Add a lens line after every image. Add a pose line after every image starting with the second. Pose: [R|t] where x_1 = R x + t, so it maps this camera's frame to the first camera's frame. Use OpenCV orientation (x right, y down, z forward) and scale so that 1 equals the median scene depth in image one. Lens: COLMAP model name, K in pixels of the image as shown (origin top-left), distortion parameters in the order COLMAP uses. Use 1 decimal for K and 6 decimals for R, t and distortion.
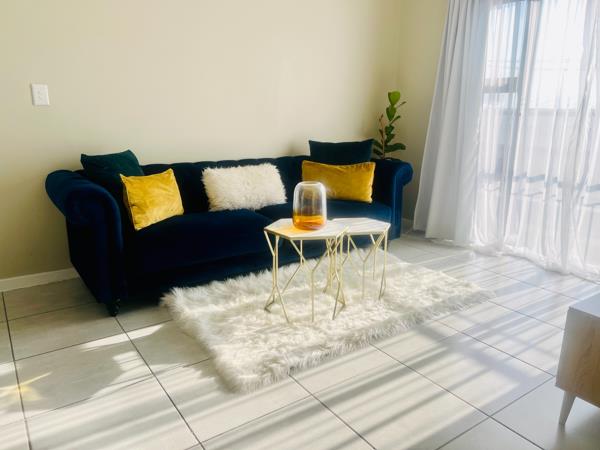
lens RADIAL K [[462.8, 0, 300.7], [0, 462.8, 227.1], [0, 0, 1]] dist [0.023087, -0.039826]
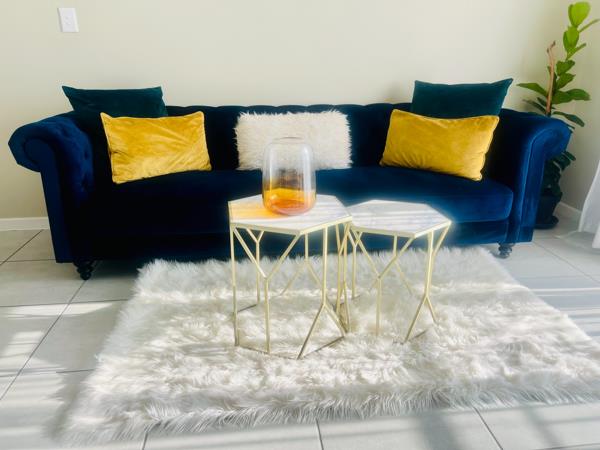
lens RADIAL K [[462.8, 0, 297.3], [0, 462.8, 226.8], [0, 0, 1]] dist [0.023087, -0.039826]
pose [[0.872872, 0.157301, -0.461899, 0.302427], [-0.111649, 0.985885, 0.124757, -0.053063], [0.475004, -0.057327, 0.878114, 0.403070]]
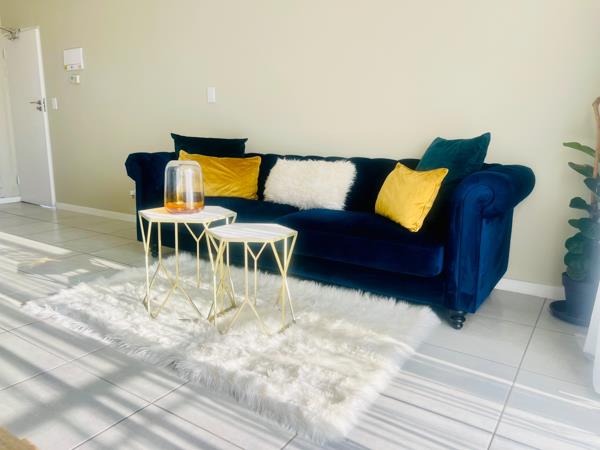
lens RADIAL K [[462.8, 0, 296.9], [0, 462.8, 220.9], [0, 0, 1]] dist [0.023087, -0.039826]
pose [[0.348518, 0.160876, -0.923393, 0.835397], [-0.247778, 0.965928, 0.074767, -0.093788], [0.903959, 0.202739, 0.376504, 0.793907]]
